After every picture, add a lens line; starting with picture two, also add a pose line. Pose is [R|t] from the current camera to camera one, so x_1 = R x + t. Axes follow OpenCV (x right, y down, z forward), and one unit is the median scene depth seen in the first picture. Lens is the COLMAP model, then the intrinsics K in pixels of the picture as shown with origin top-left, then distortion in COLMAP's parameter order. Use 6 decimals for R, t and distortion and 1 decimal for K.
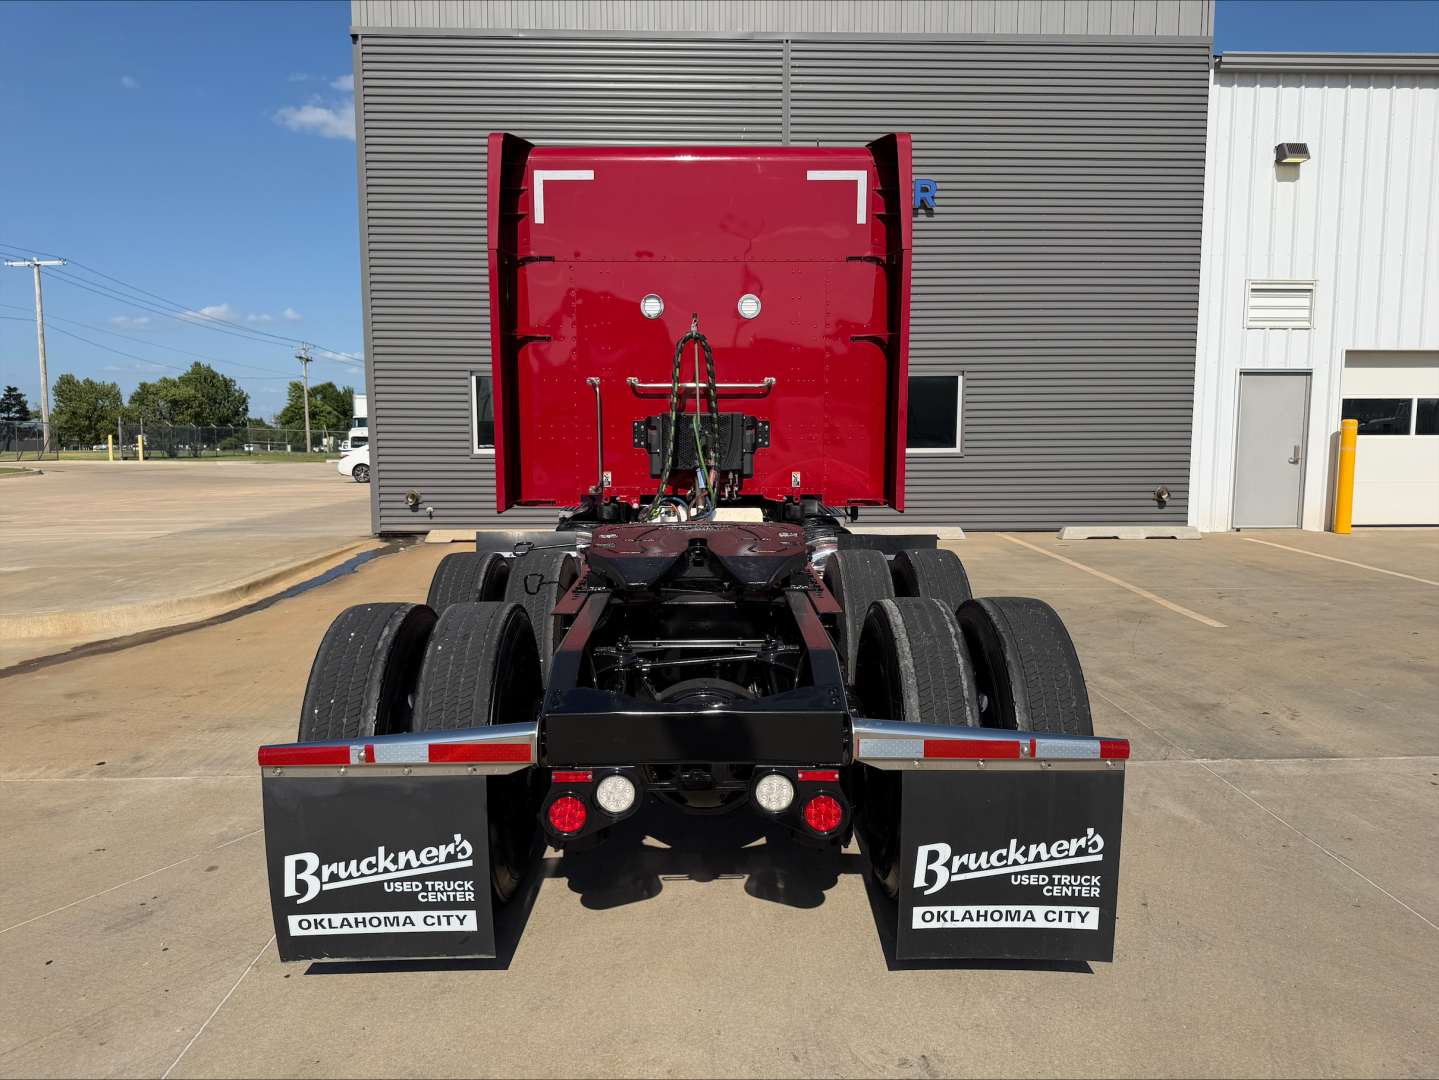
lens RADIAL K [[1039.0, 0, 755.7], [0, 1039.0, 538.2], [0, 0, 1]] dist [0.000964, -0.007773]
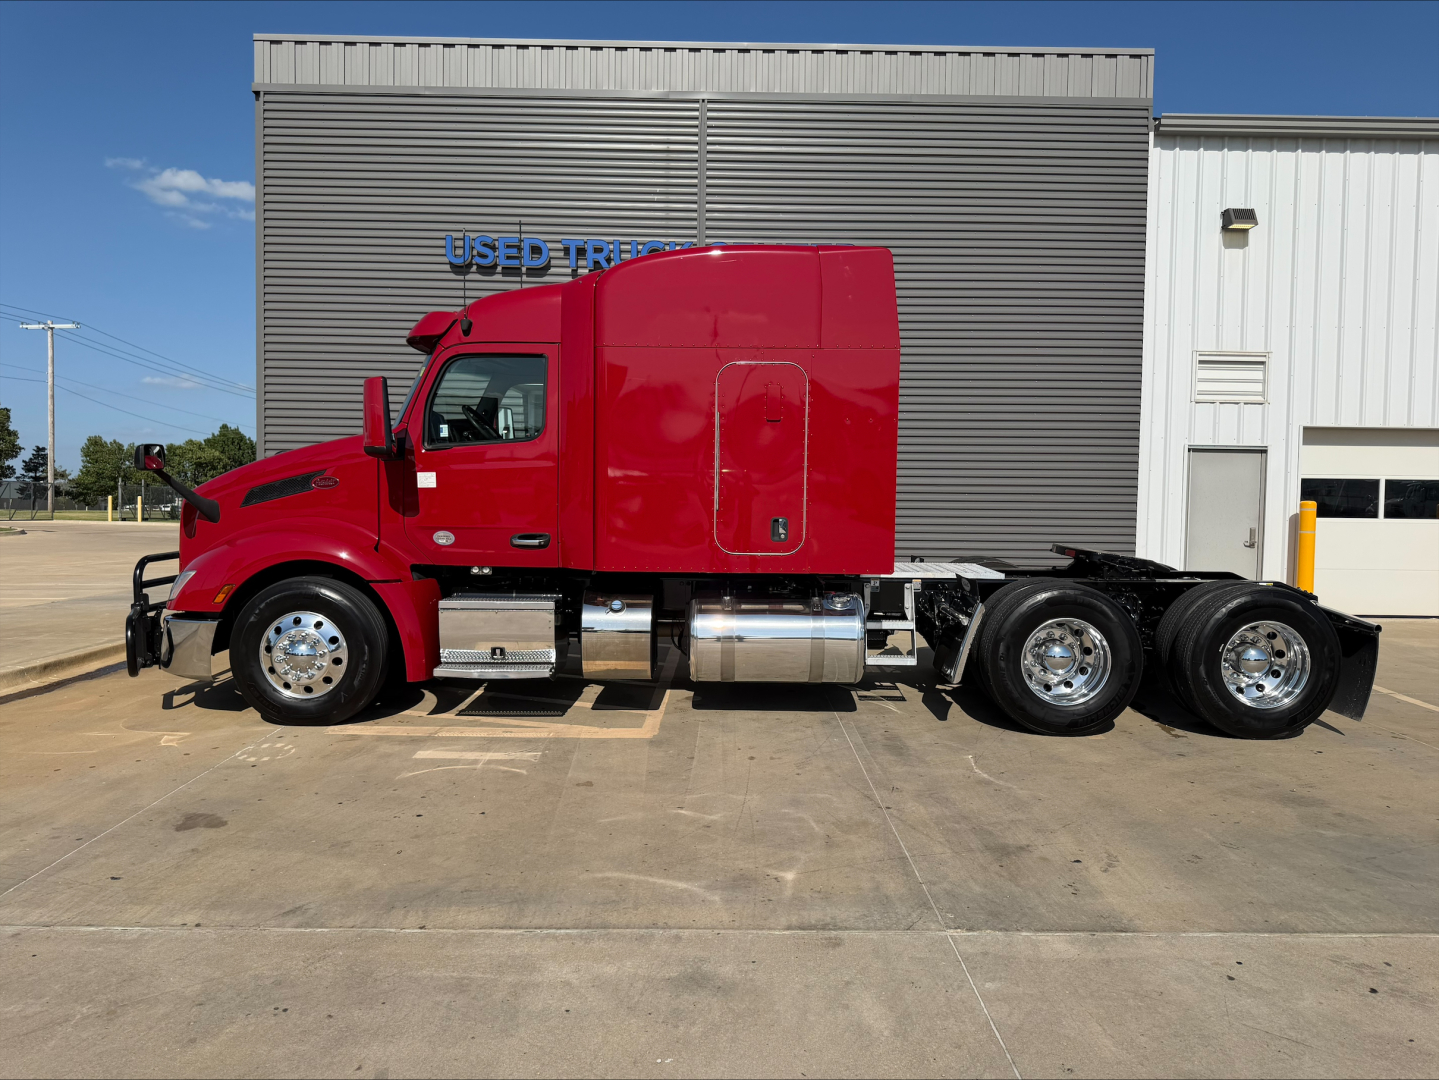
lens RADIAL K [[1039.0, 0, 755.7], [0, 1039.0, 538.2], [0, 0, 1]] dist [0.000964, -0.007773]
pose [[0.999534, 0.016044, -0.025987, 0.105875], [-0.017737, 0.997644, -0.066269, -0.011088], [0.024863, 0.066699, 0.997463, 0.066450]]
